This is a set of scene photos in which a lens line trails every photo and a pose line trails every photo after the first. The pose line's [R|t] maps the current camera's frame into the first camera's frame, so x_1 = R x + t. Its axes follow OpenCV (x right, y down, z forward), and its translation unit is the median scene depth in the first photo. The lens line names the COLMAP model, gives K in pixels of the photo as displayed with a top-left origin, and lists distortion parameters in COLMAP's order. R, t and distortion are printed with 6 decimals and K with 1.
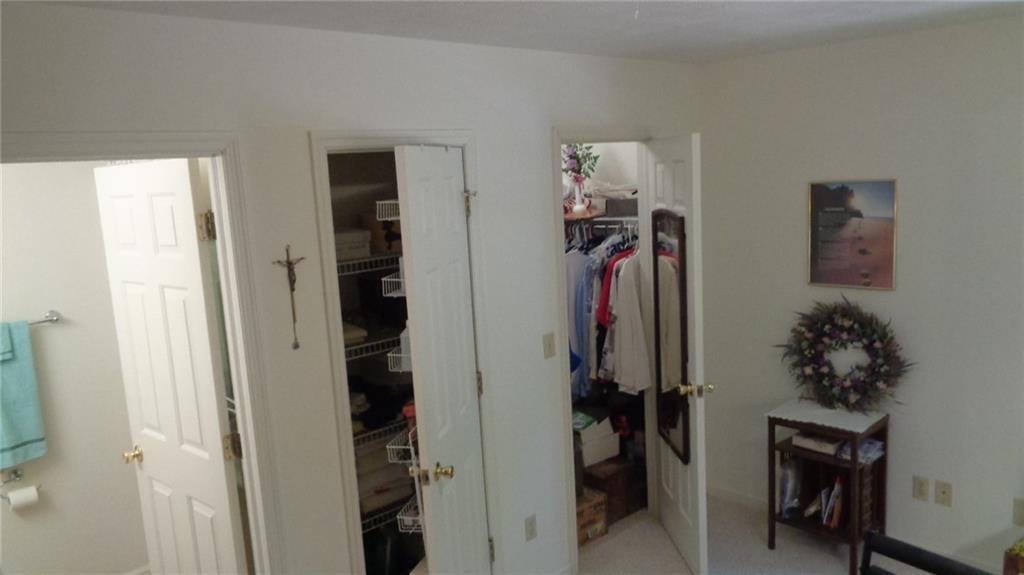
lens RADIAL K [[778.1, 0, 512.0], [0, 778.1, 287.5], [0, 0, 1]] dist [0.011058, 0.000583]
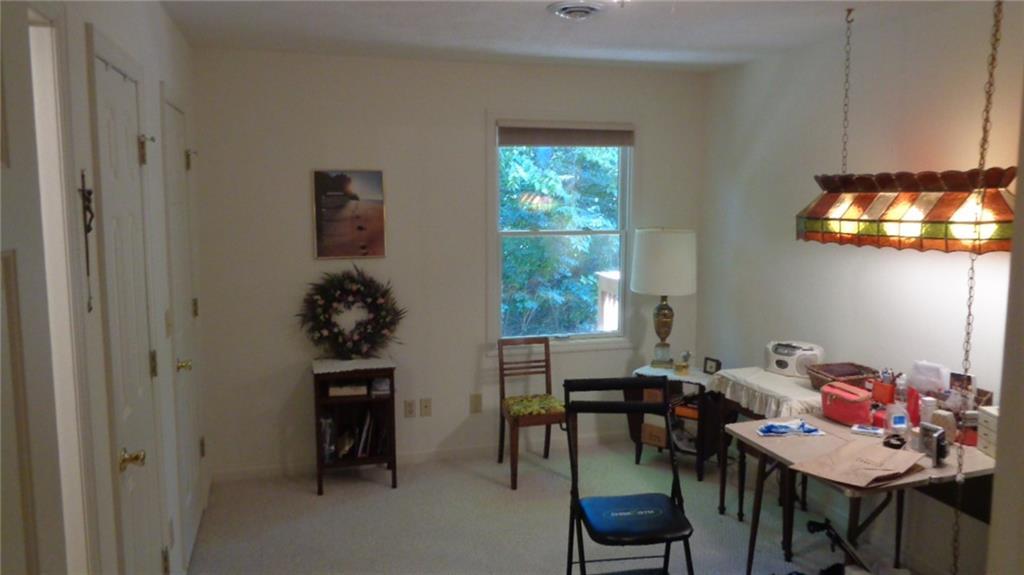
lens RADIAL K [[778.1, 0, 512.0], [0, 778.1, 287.5], [0, 0, 1]] dist [0.011058, 0.000583]
pose [[0.489358, -0.054466, 0.870380, -0.502932], [0.107041, 0.994253, 0.002035, 0.069962], [-0.865489, 0.092171, 0.492376, 0.191062]]
